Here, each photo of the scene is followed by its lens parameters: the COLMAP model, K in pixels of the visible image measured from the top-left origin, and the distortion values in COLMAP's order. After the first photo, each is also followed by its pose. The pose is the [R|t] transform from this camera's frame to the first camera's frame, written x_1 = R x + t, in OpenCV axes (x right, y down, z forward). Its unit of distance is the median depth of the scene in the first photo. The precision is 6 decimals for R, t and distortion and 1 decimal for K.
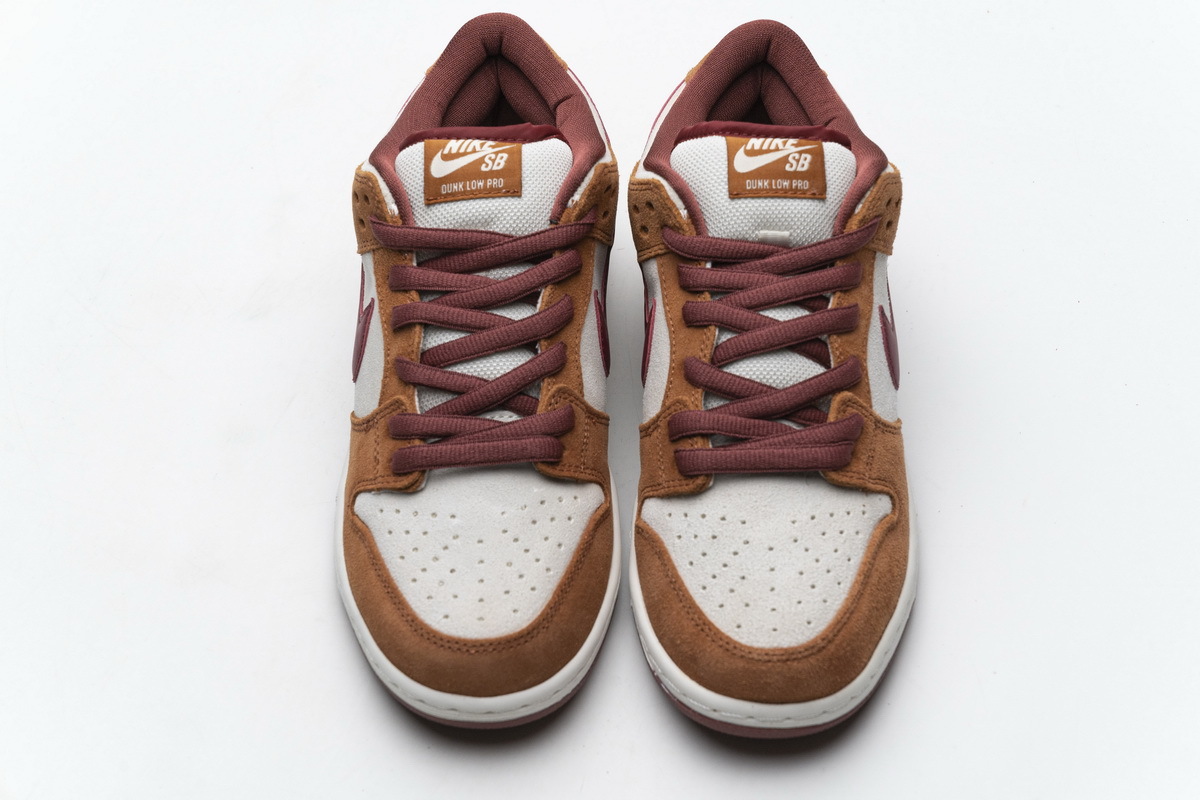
lens RADIAL K [[2358.0, 0, 600.0], [0, 2358.0, 400.0], [0, 0, 1]] dist [-0.036039, 1.062369]
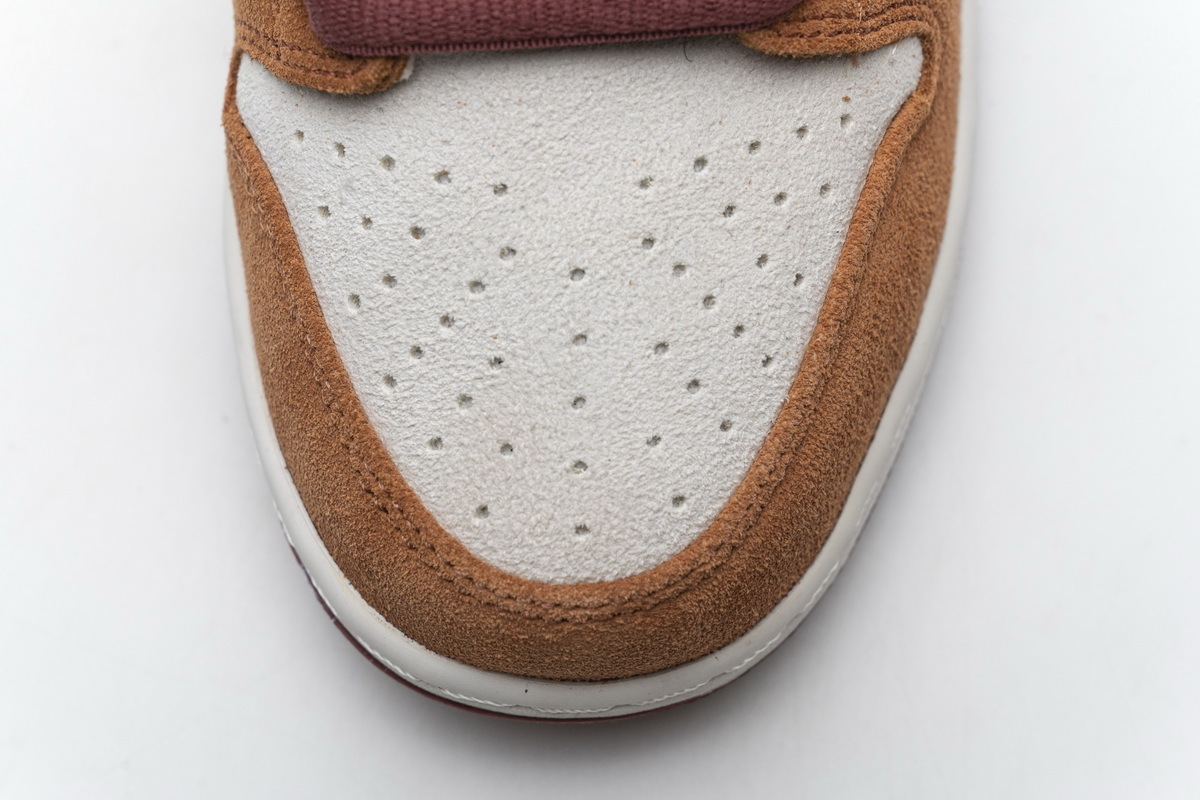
lens RADIAL K [[2358.0, 0, 600.0], [0, 2358.0, 400.0], [0, 0, 1]] dist [-0.036039, 1.062369]
pose [[0.999578, -0.014599, 0.025099, 0.064337], [0.000319, 0.869877, 0.493269, -0.090270], [-0.029035, -0.493053, 0.869515, 0.659825]]
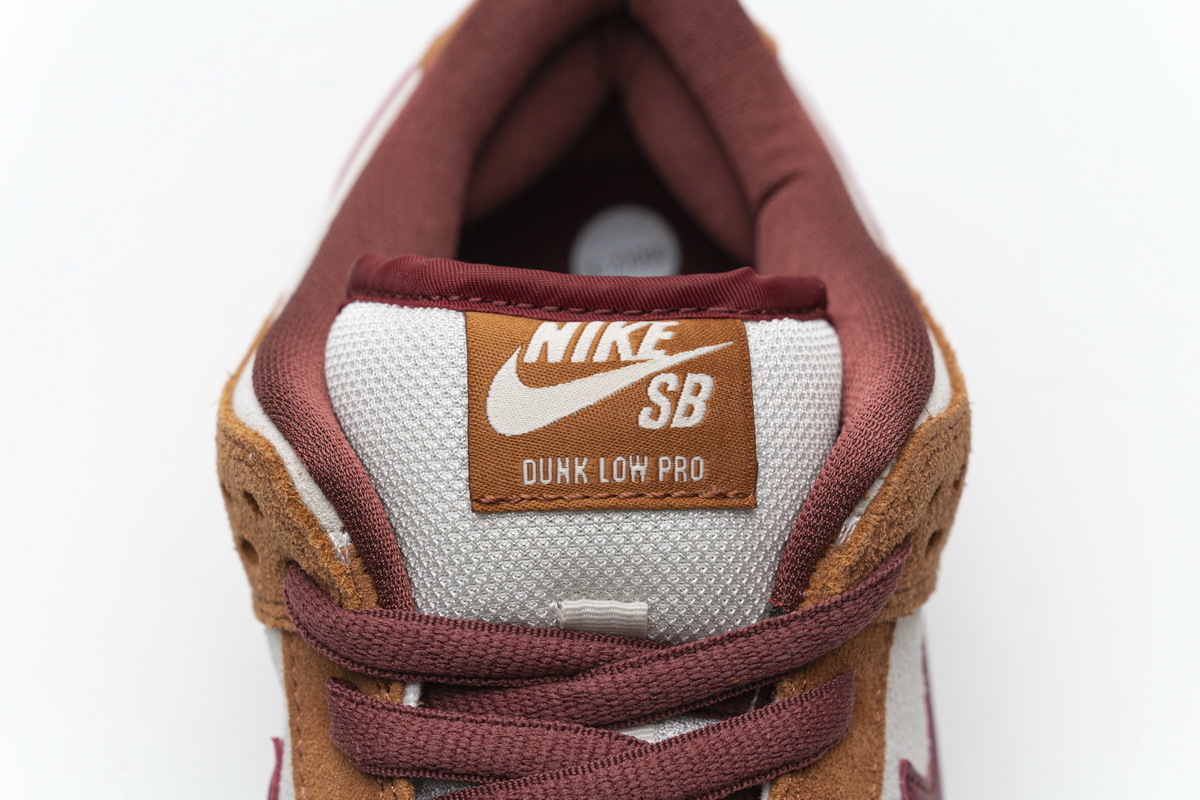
lens RADIAL K [[2358.0, 0, 600.0], [0, 2358.0, 400.0], [0, 0, 1]] dist [-0.036039, 1.062369]
pose [[0.999930, 0.009477, 0.007017, 0.070908], [-0.010293, 0.991816, 0.127258, -0.144876], [-0.005753, -0.127321, 0.991845, 0.663686]]
